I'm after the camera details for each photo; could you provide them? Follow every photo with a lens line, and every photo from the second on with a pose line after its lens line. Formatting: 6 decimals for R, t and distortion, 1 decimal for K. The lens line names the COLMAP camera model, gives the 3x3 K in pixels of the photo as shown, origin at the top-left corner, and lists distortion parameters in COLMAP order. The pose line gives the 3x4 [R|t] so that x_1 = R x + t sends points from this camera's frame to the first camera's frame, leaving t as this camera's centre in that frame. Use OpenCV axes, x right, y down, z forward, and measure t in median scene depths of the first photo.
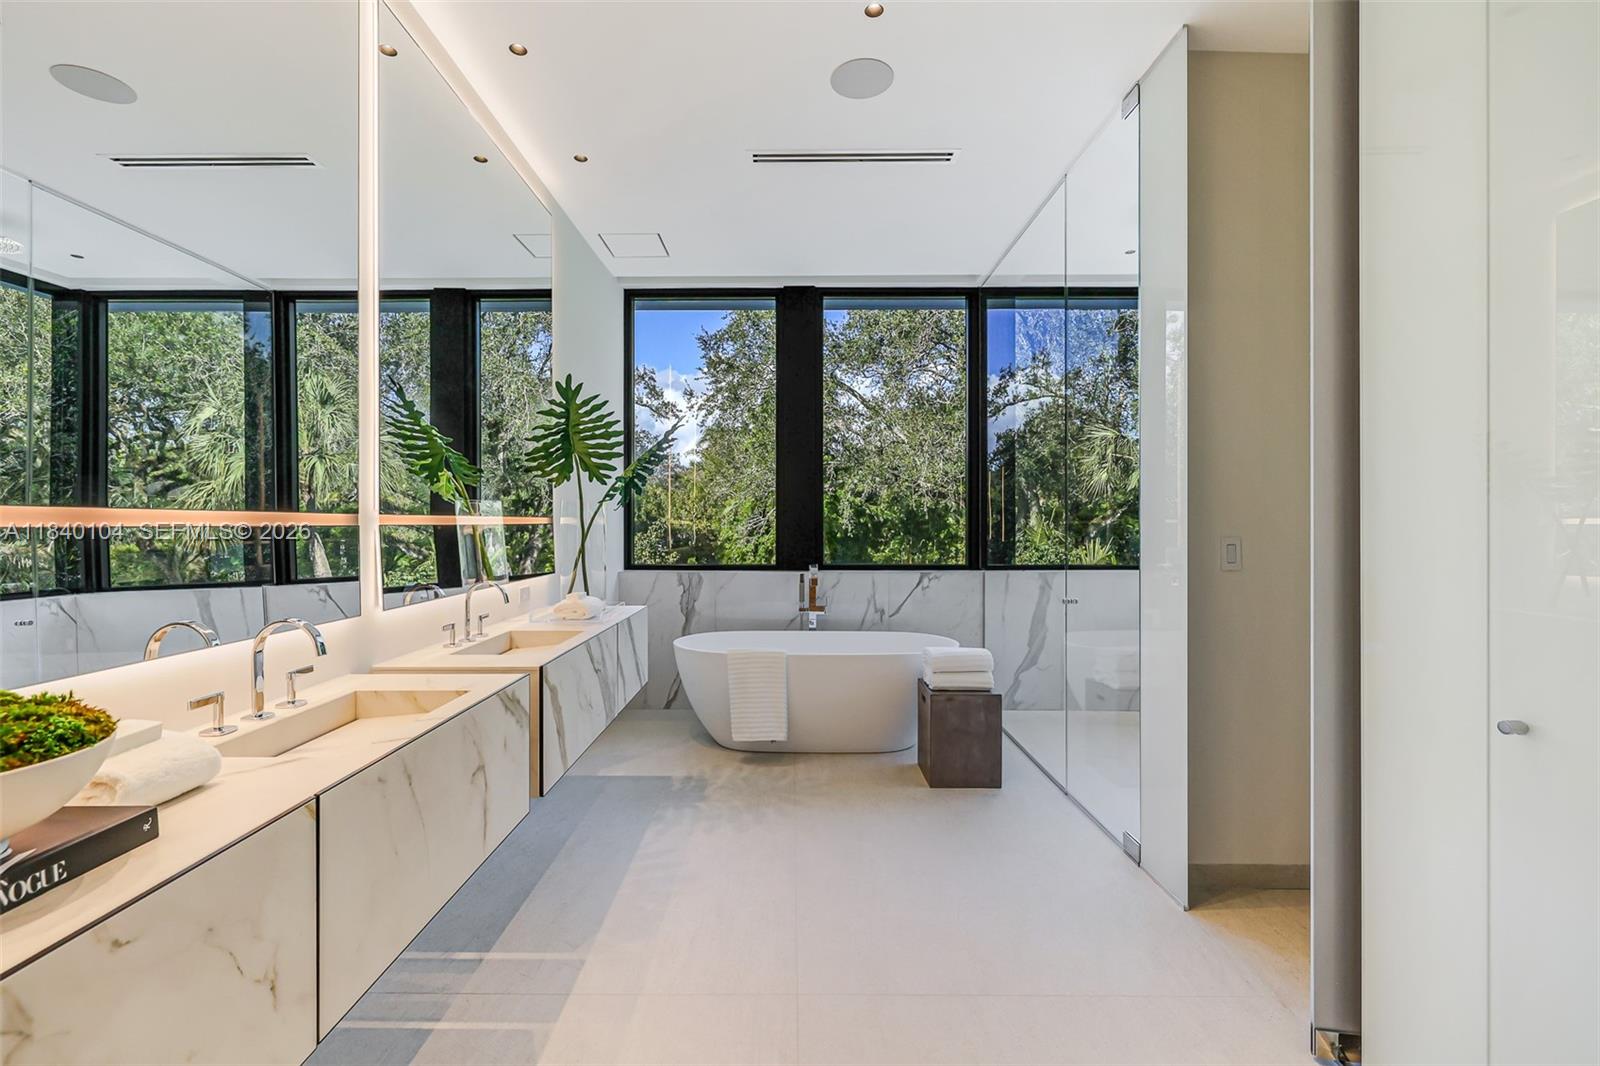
lens RADIAL K [[692.7, 0, 798.7], [0, 692.7, 531.4], [0, 0, 1]] dist [0.000071, -0.000007]
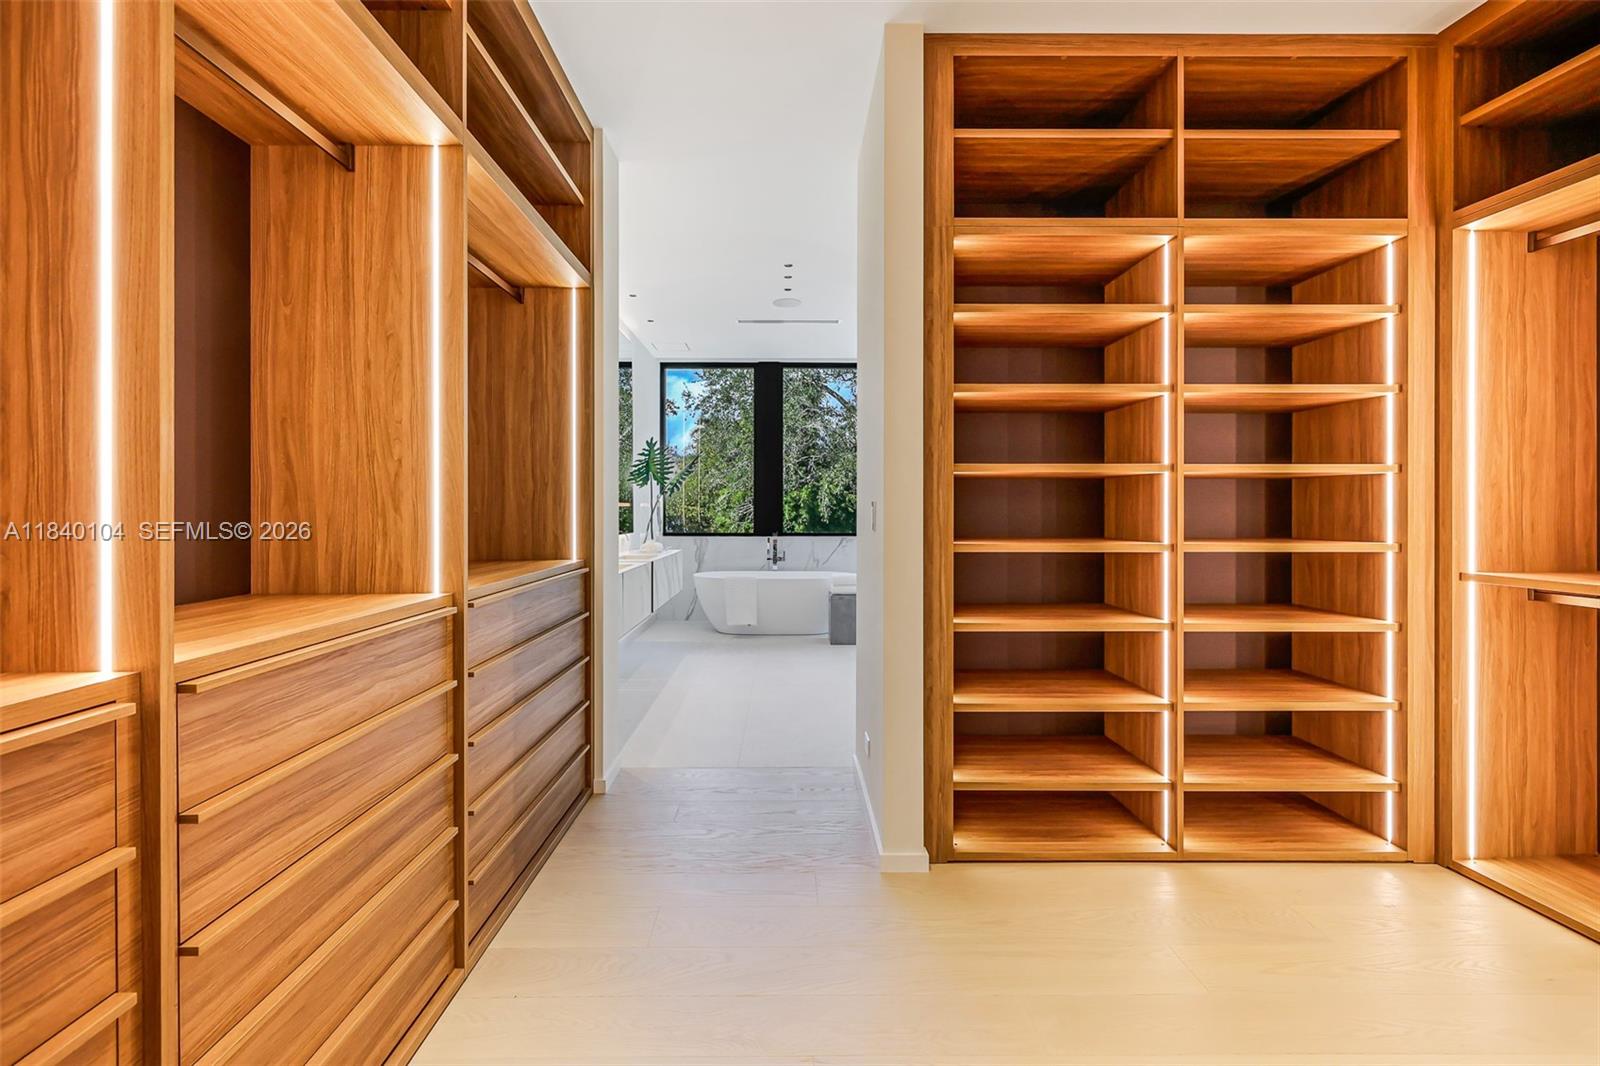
lens RADIAL K [[692.7, 0, 797.4], [0, 692.7, 523.2], [0, 0, 1]] dist [0.000071, -0.000007]
pose [[0.999960, 0.000998, 0.008873, 0.053451], [-0.001046, 0.999985, 0.005362, 0.015964], [-0.008867, -0.005371, 0.999946, -0.606205]]
